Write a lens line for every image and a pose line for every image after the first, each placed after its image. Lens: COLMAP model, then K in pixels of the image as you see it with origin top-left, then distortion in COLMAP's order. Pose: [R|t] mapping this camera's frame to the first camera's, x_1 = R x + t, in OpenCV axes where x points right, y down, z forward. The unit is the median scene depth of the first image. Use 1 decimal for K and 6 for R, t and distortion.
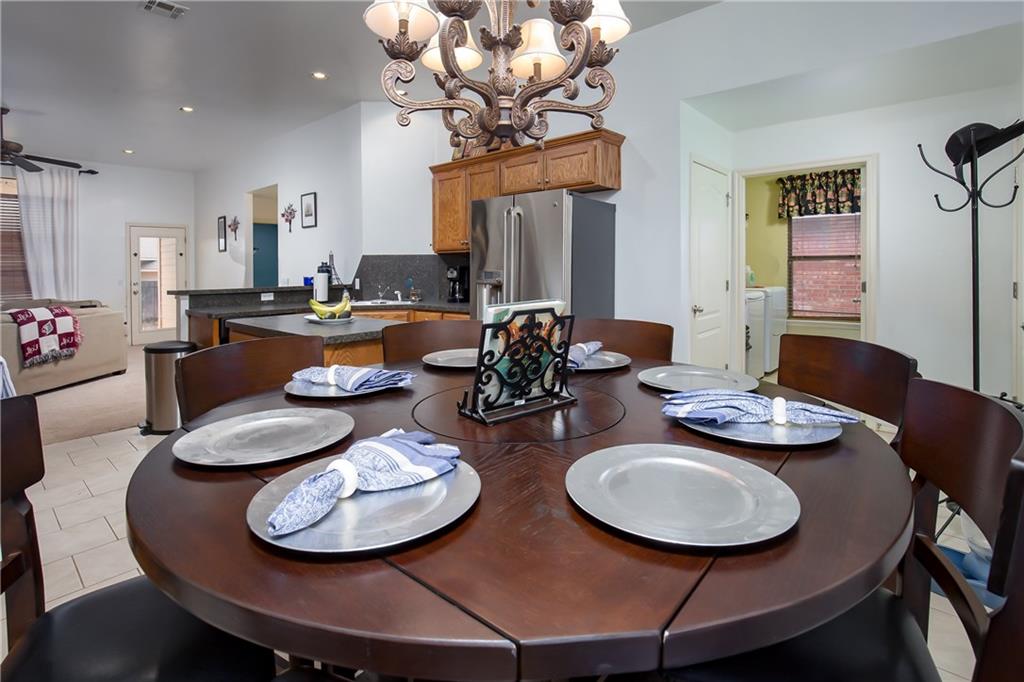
lens RADIAL K [[488.5, 0, 511.0], [0, 488.5, 267.5], [0, 0, 1]] dist [0.001485, 0.000429]
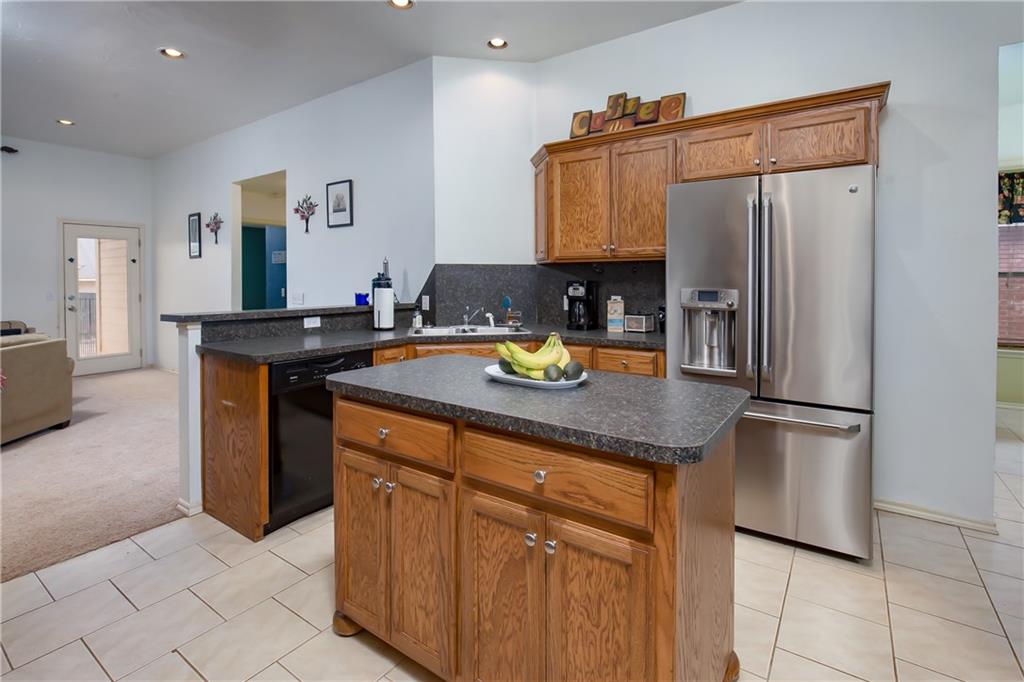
lens RADIAL K [[470.4, 0, 513.9], [0, 470.4, 283.7], [0, 0, 1]] dist [-0.004042, 0.000253]
pose [[0.991343, 0.008390, 0.131029, -0.278765], [-0.009414, 0.999930, 0.007199, -0.001852], [-0.130959, -0.008370, 0.991352, 0.281788]]
